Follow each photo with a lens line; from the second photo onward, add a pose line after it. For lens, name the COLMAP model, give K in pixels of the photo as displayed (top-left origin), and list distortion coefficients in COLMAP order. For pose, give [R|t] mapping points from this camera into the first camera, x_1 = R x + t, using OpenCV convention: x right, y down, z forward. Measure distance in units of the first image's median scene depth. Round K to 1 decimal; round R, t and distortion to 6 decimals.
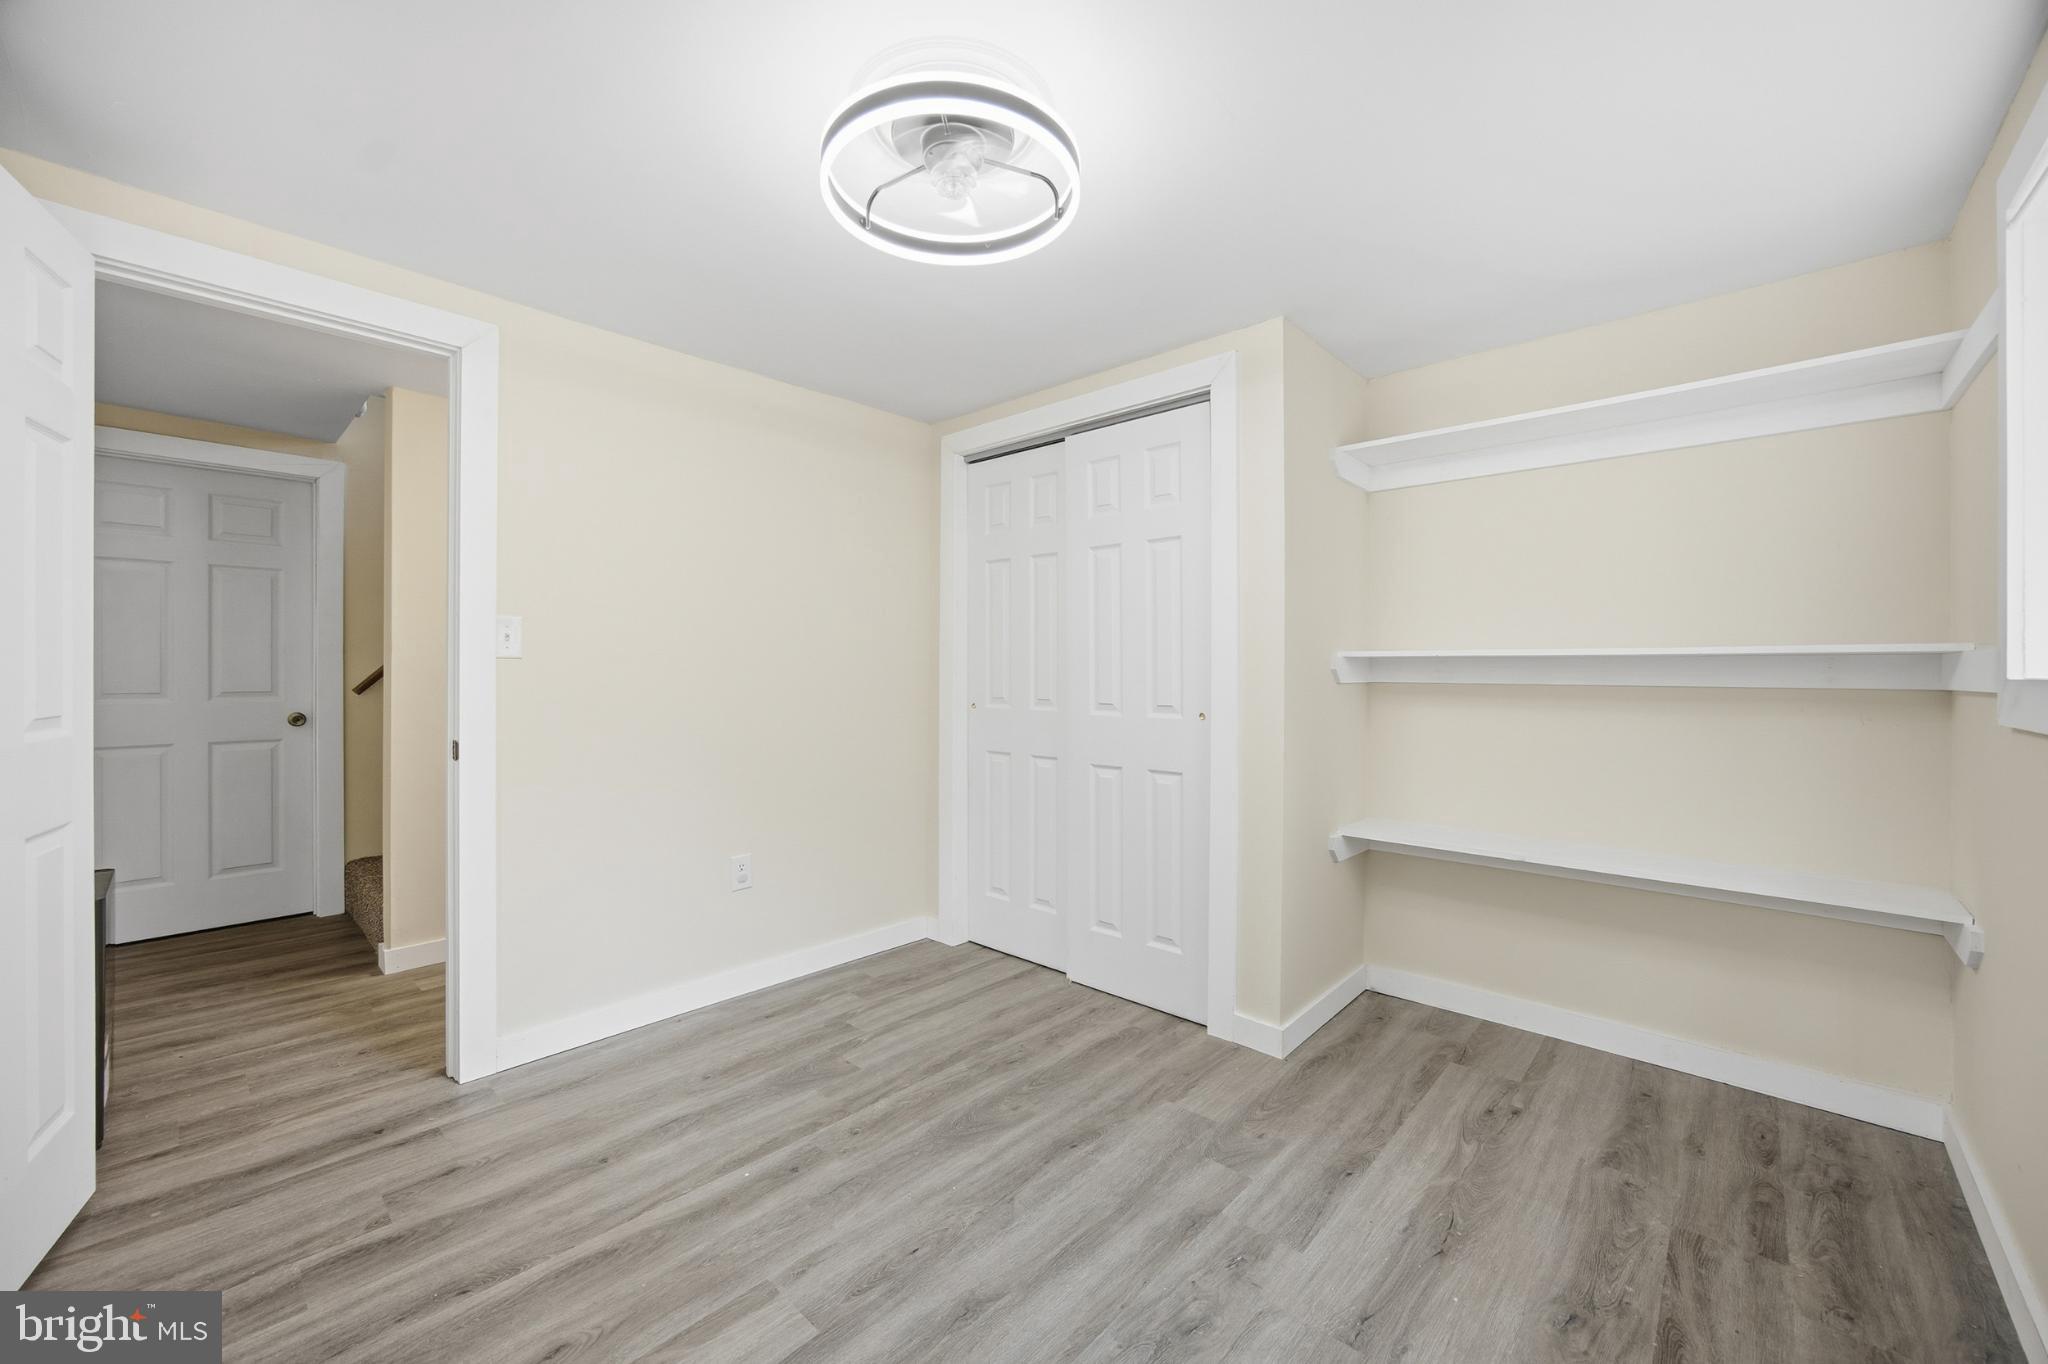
lens RADIAL K [[799.1, 0, 1027.4], [0, 799.1, 676.1], [0, 0, 1]] dist [-0.030910, 0.010594]
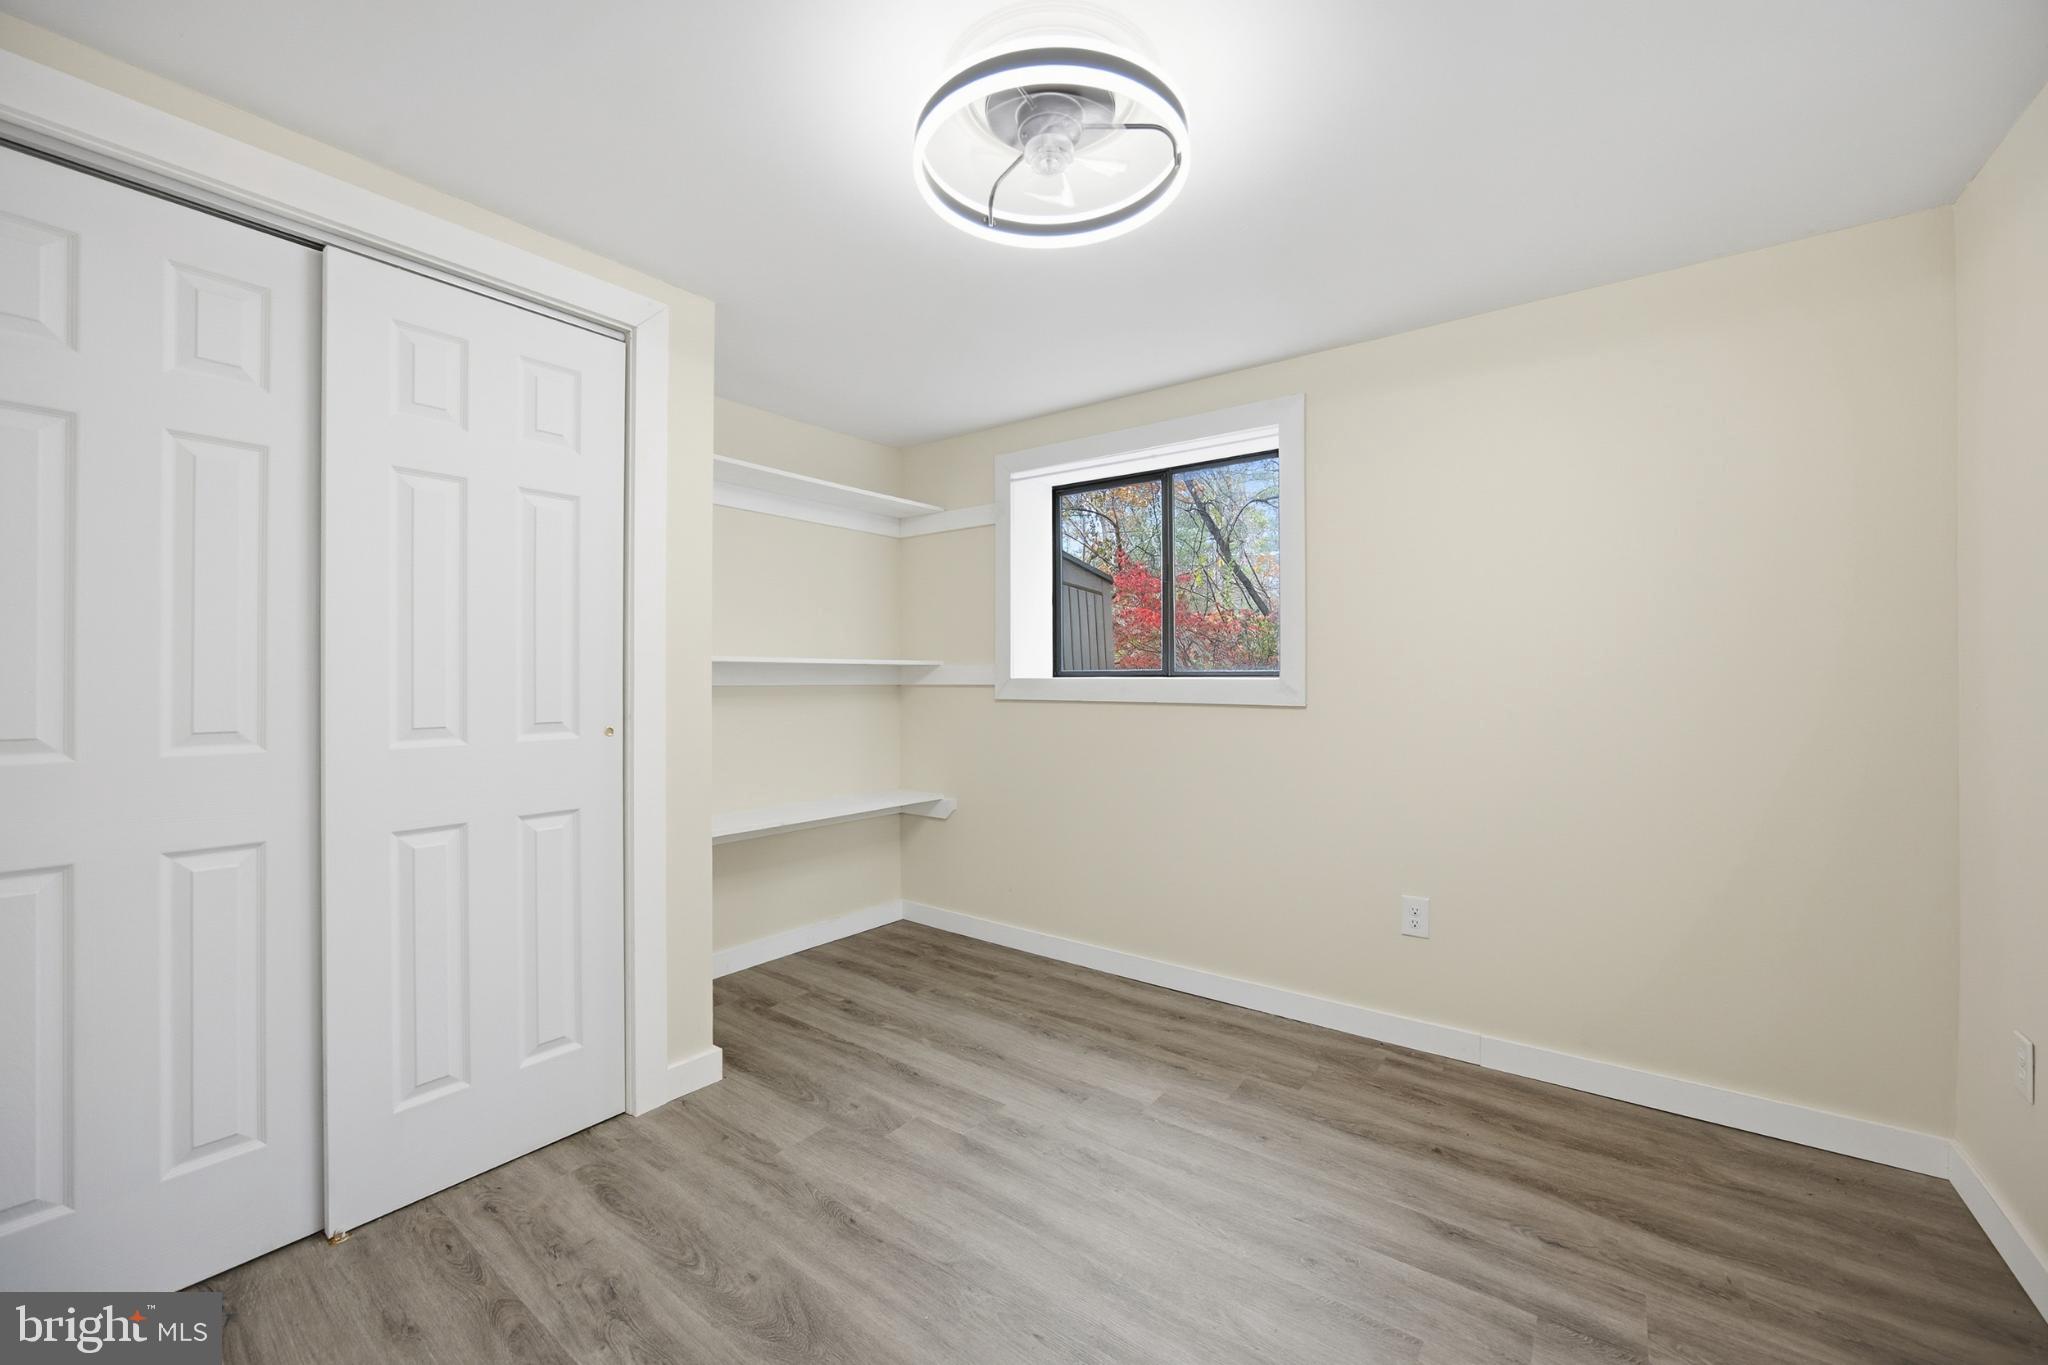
lens RADIAL K [[799.1, 0, 1027.4], [0, 799.1, 676.6], [0, 0, 1]] dist [-0.030910, 0.010594]
pose [[-0.098469, -0.001613, 0.995139, -0.750037], [0.006755, 0.999975, 0.002289, -0.004073], [-0.995117, 0.006947, -0.098455, 0.812492]]
